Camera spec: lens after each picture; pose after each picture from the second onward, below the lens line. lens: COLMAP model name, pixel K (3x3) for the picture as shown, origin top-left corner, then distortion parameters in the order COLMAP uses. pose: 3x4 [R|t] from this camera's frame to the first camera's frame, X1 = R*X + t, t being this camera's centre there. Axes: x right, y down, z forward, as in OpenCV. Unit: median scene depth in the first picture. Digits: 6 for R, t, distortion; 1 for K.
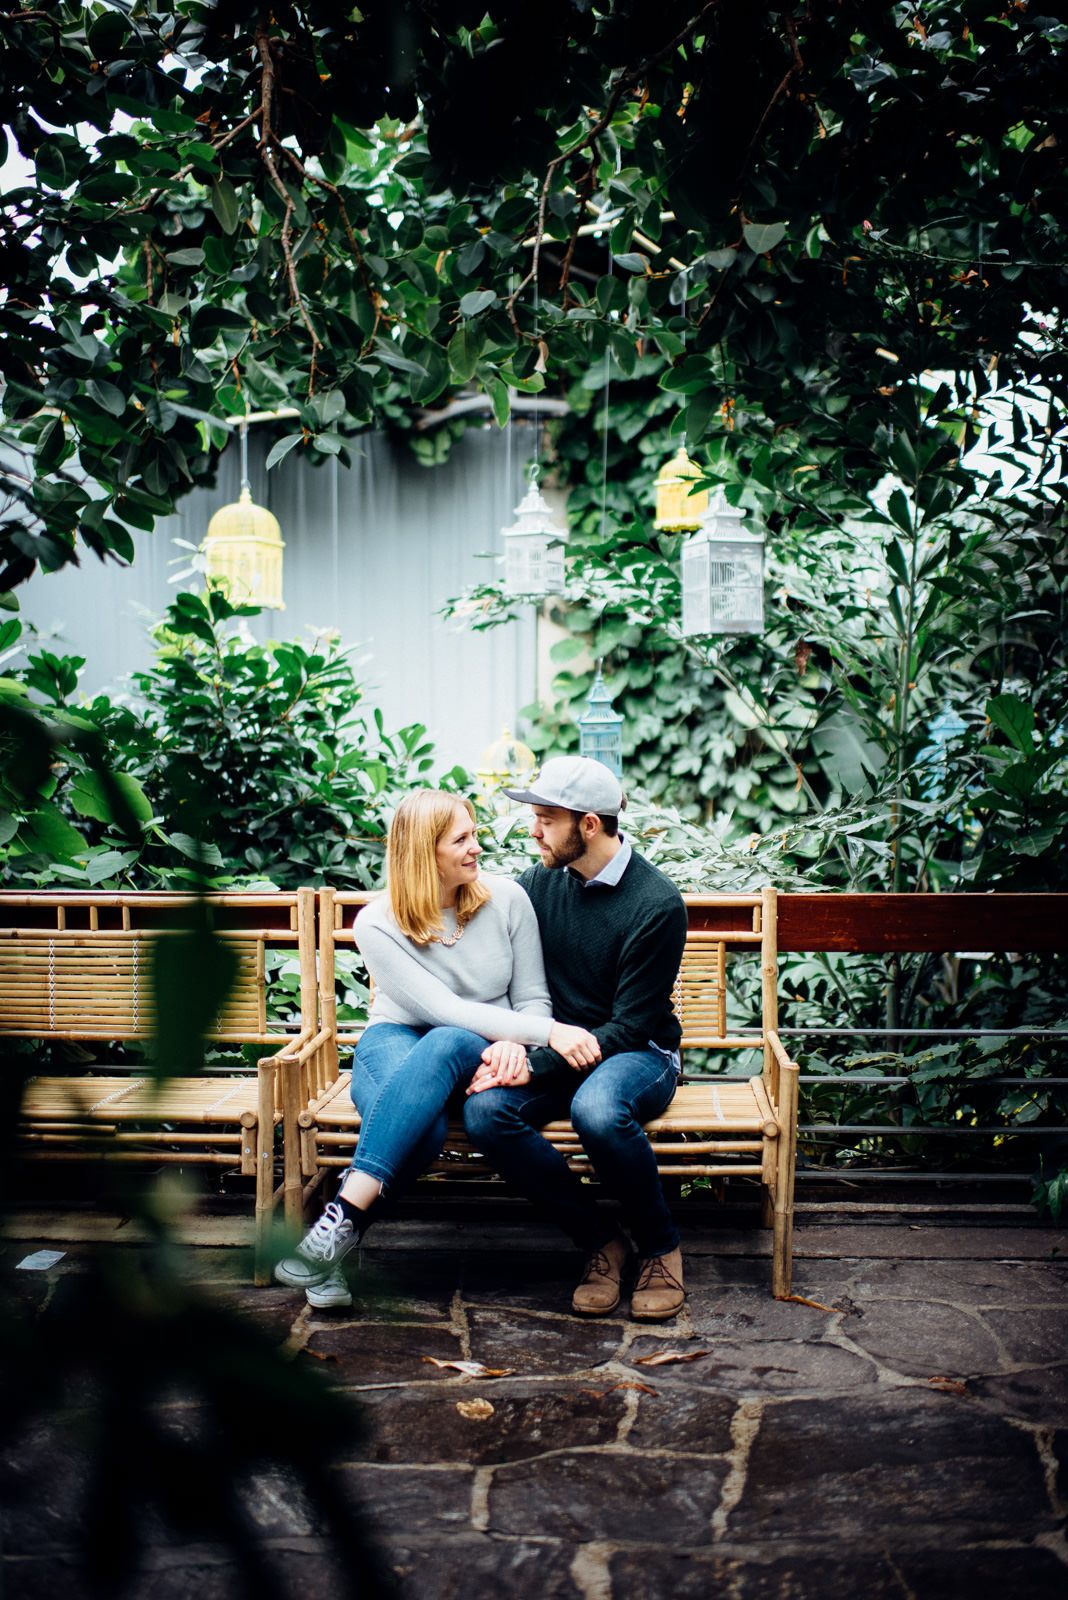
lens RADIAL K [[1583.8, 0, 535.9], [0, 1583.8, 797.0], [0, 0, 1]] dist [-0.066915, 0.000000]
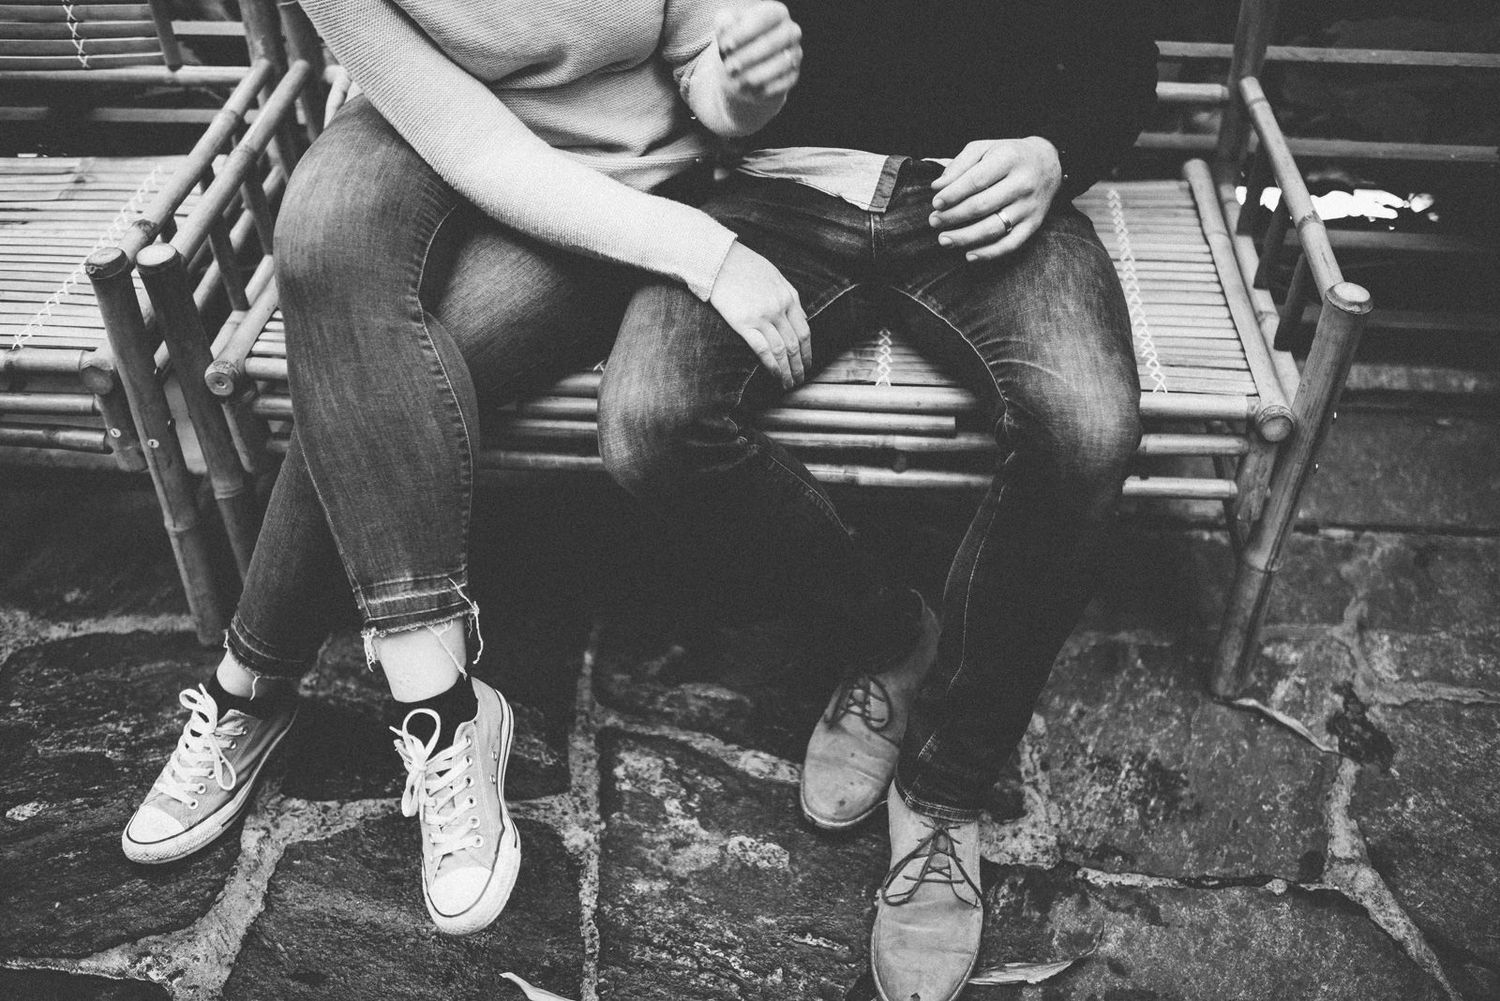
lens RADIAL K [[1484.8, 0, 749.8], [0, 1484.8, 495.0], [0, 0, 1]] dist [-0.066915, 0.000000]
pose [[0.999908, 0.001239, -0.013491, 0.008408], [0.007473, 0.780147, 0.625552, -0.025735], [0.011301, -0.625595, 0.780066, 0.586978]]
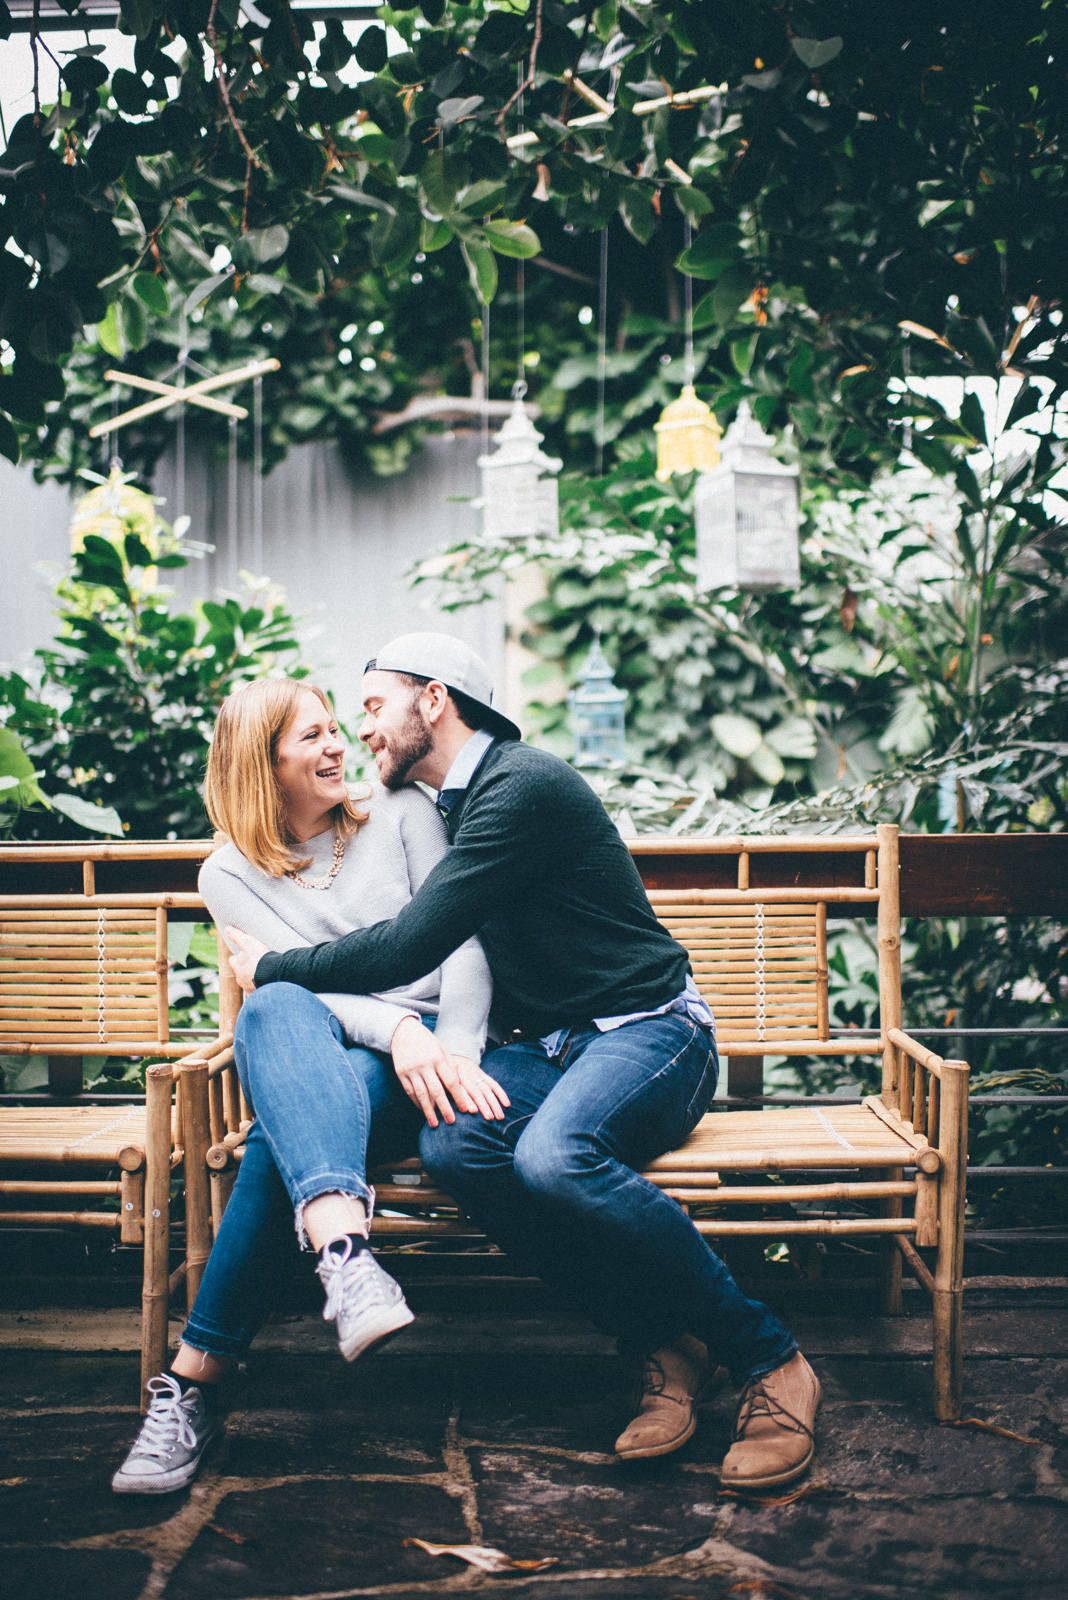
lens RADIAL K [[1583.8, 0, 528.0], [0, 1583.8, 800.5], [0, 0, 1]] dist [-0.066915, 0.000000]
pose [[0.999682, -0.004995, 0.024729, -0.029384], [0.006241, 0.998703, -0.050538, 0.080746], [-0.024445, 0.050676, 0.998416, 0.300694]]
